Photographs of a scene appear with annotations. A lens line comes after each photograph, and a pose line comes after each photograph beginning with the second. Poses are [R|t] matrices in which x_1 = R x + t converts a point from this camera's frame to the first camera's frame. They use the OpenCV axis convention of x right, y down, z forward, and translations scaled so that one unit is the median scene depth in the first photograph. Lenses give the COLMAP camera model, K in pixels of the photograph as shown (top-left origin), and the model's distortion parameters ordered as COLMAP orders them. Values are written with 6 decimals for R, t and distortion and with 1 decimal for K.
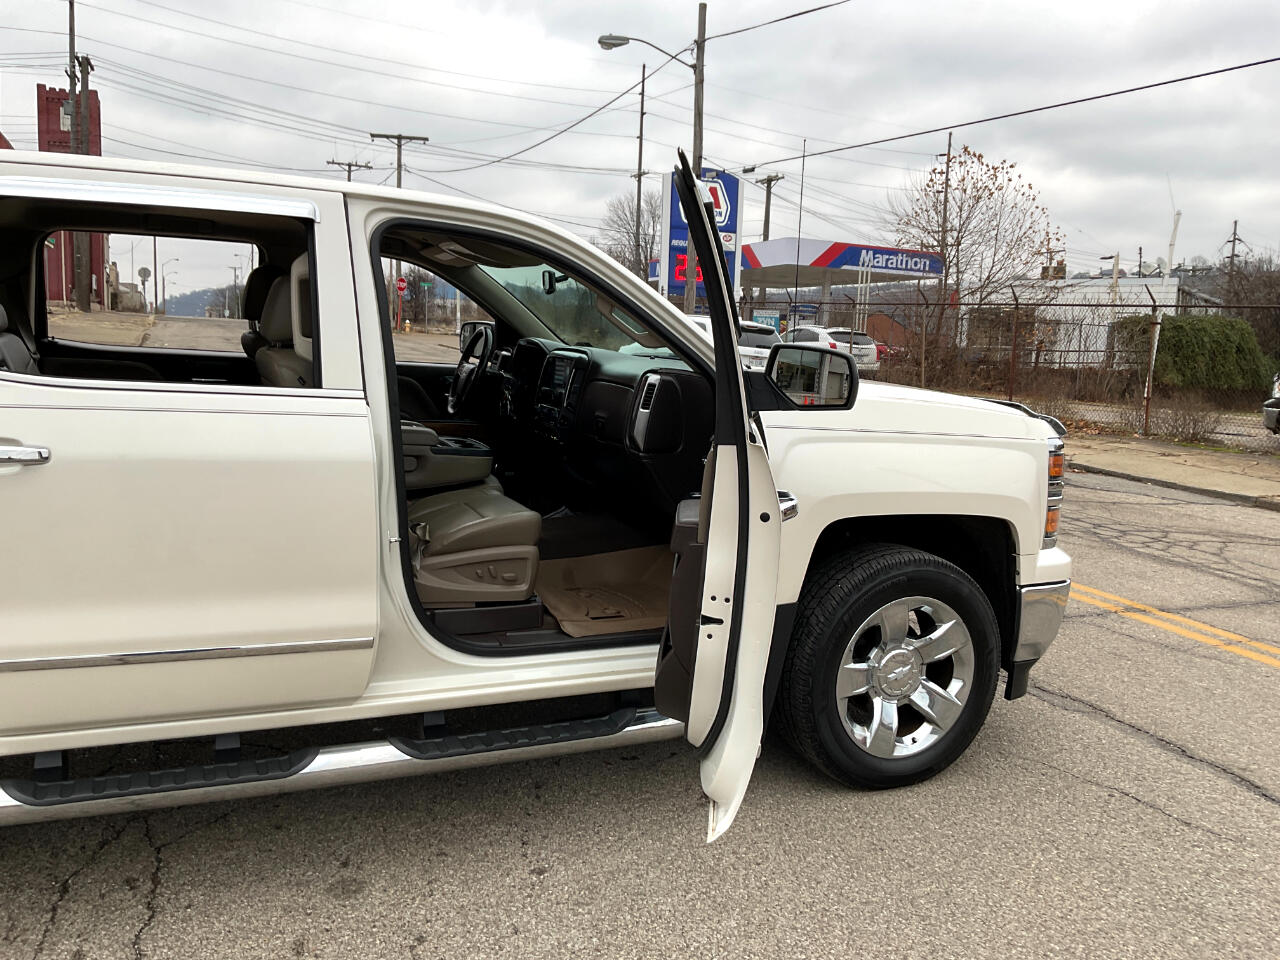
lens RADIAL K [[1055.9, 0, 643.1], [0, 1055.9, 484.7], [0, 0, 1]] dist [0.069492, -0.128614]
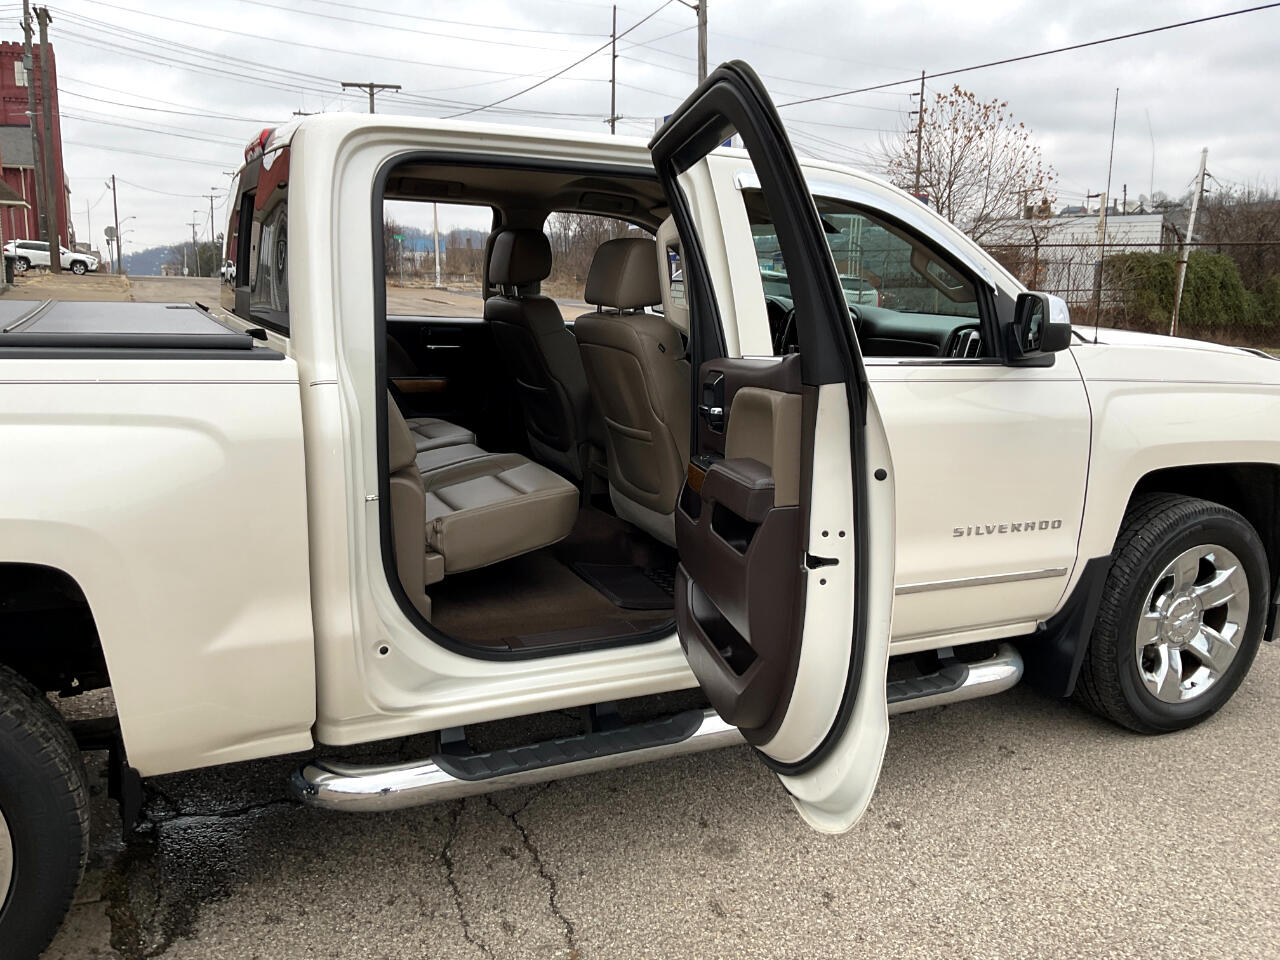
lens RADIAL K [[1055.9, 0, 643.1], [0, 1055.9, 484.7], [0, 0, 1]] dist [0.069492, -0.128614]
pose [[0.999179, -0.028300, 0.029007, -0.042340], [0.026905, 0.998513, 0.047411, -0.001973], [-0.030305, -0.046592, 0.998454, 0.000654]]
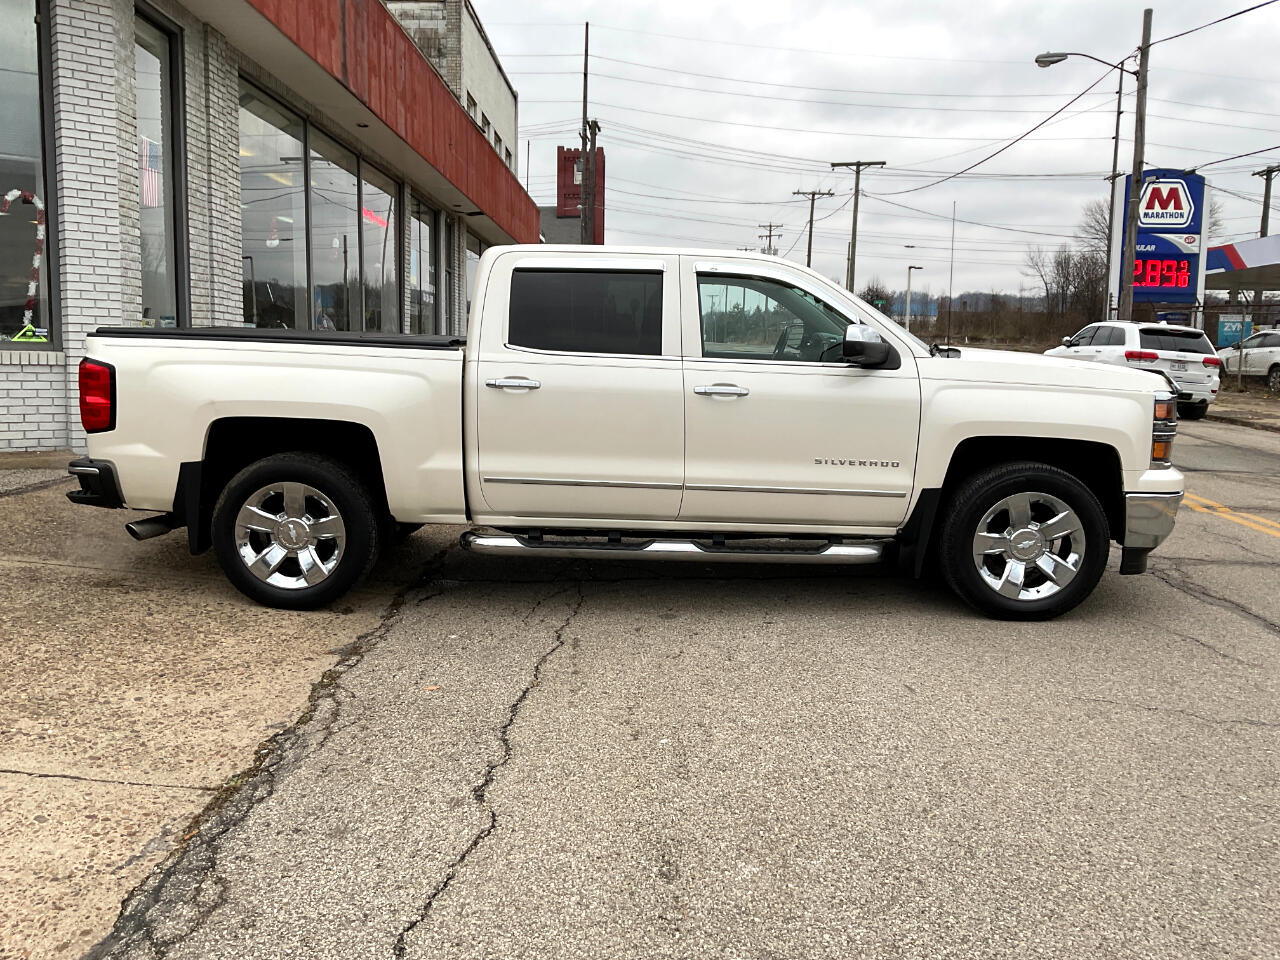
lens RADIAL K [[1055.9, 0, 643.1], [0, 1055.9, 484.7], [0, 0, 1]] dist [0.069492, -0.128614]
pose [[0.909848, 0.033039, -0.413624, 0.051985], [-0.040166, 0.999157, -0.008543, 0.017908], [0.412993, 0.024386, 0.910408, -0.085334]]
